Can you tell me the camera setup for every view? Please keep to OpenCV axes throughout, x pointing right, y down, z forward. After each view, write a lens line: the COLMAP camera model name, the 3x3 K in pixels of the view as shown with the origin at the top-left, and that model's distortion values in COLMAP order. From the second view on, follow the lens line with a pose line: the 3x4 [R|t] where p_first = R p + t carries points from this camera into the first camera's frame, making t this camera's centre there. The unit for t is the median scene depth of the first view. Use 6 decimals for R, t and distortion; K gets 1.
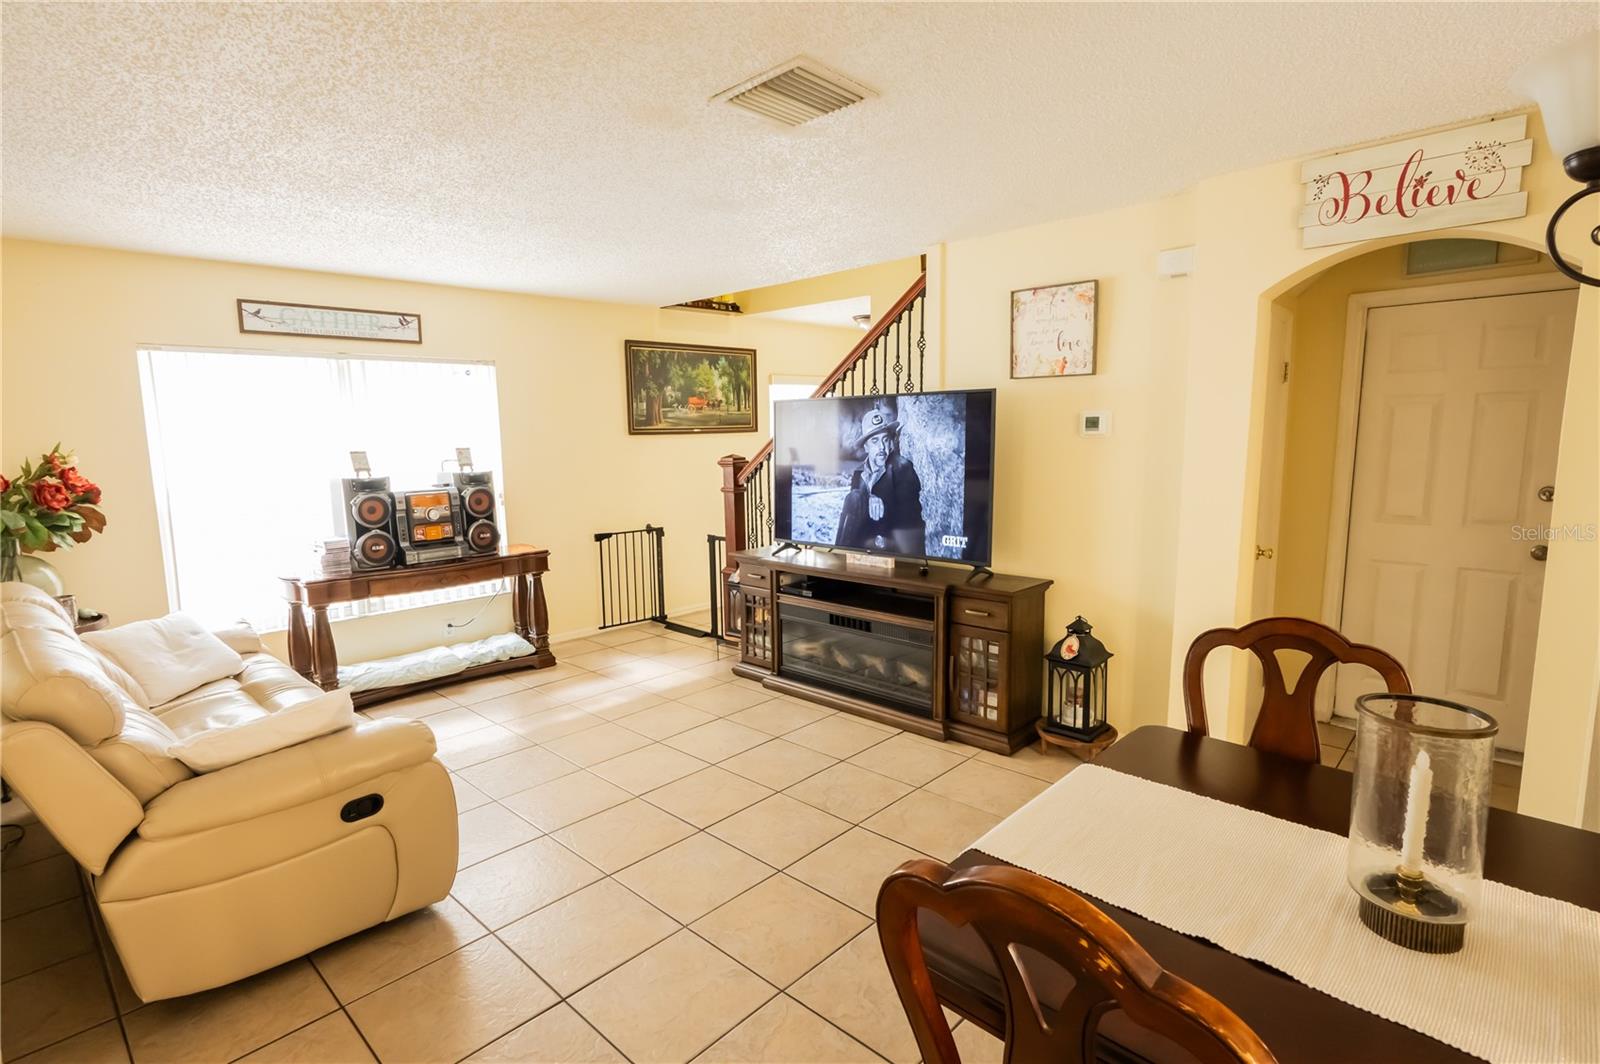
lens RADIAL K [[788.4, 0, 816.4], [0, 788.4, 534.8], [0, 0, 1]] dist [0.001033, 0.000181]
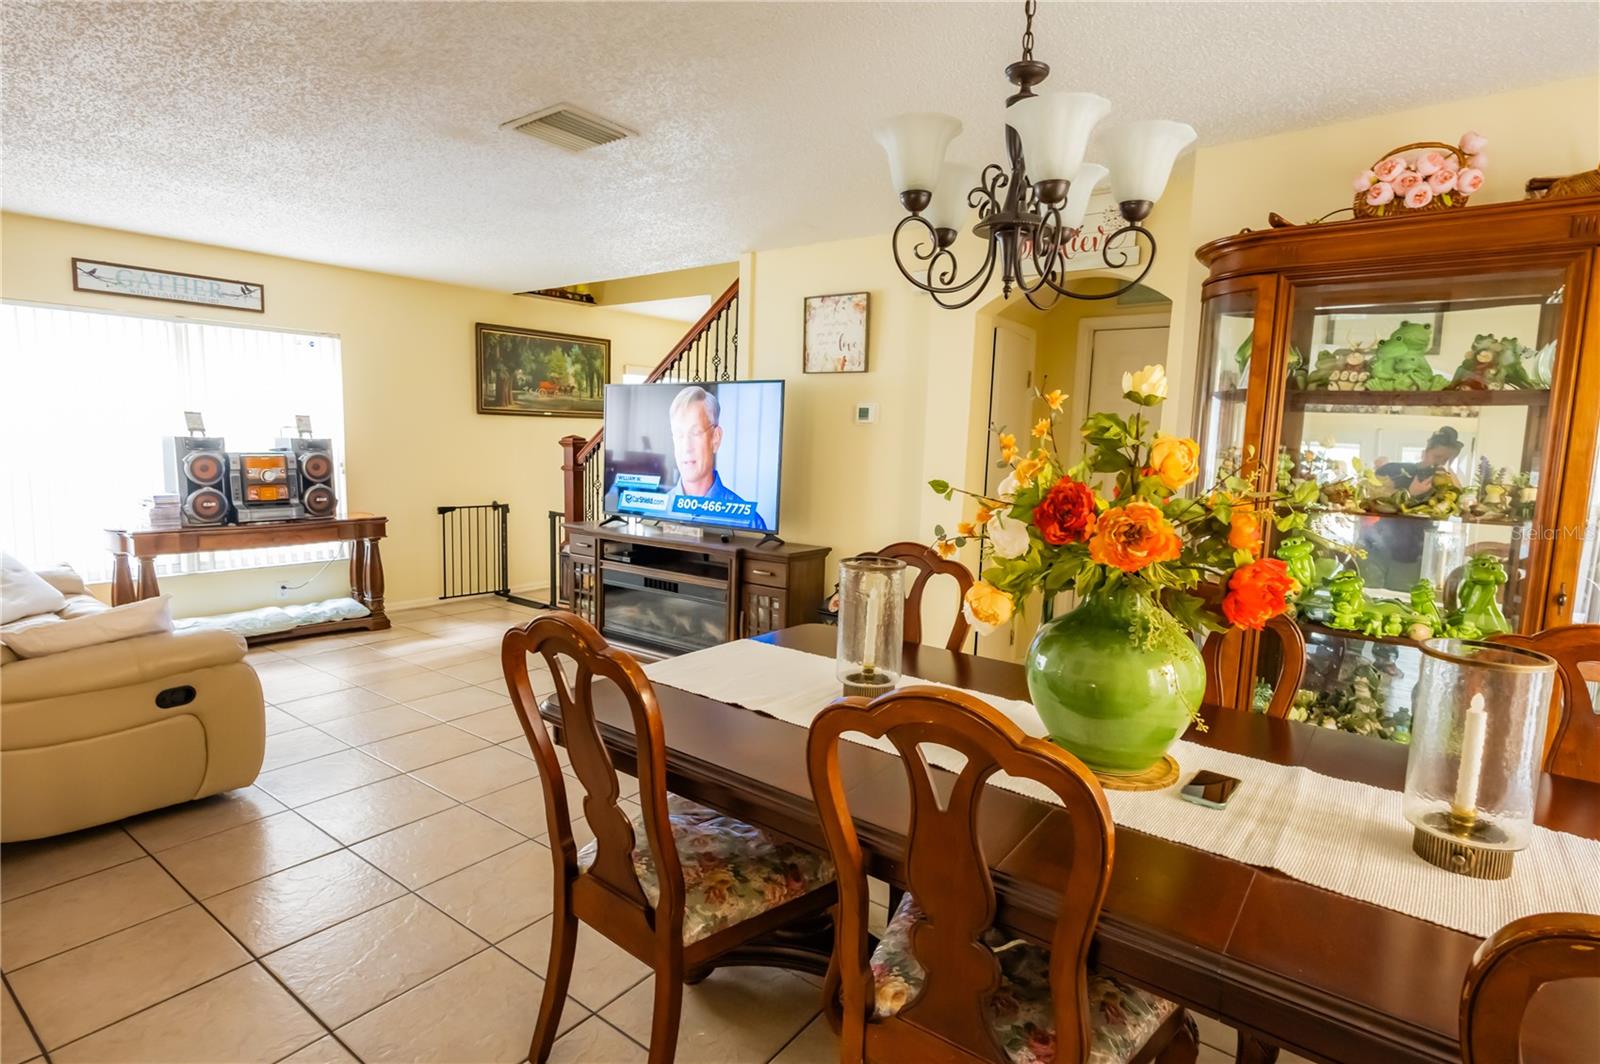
lens RADIAL K [[788.4, 0, 783.0], [0, 788.4, 524.6], [0, 0, 1]] dist [0.001033, 0.000181]
pose [[0.993209, 0.031521, 0.111989, 0.083729], [-0.030094, 0.999443, -0.014403, 0.036401], [-0.112381, 0.010935, 0.993605, -0.124820]]
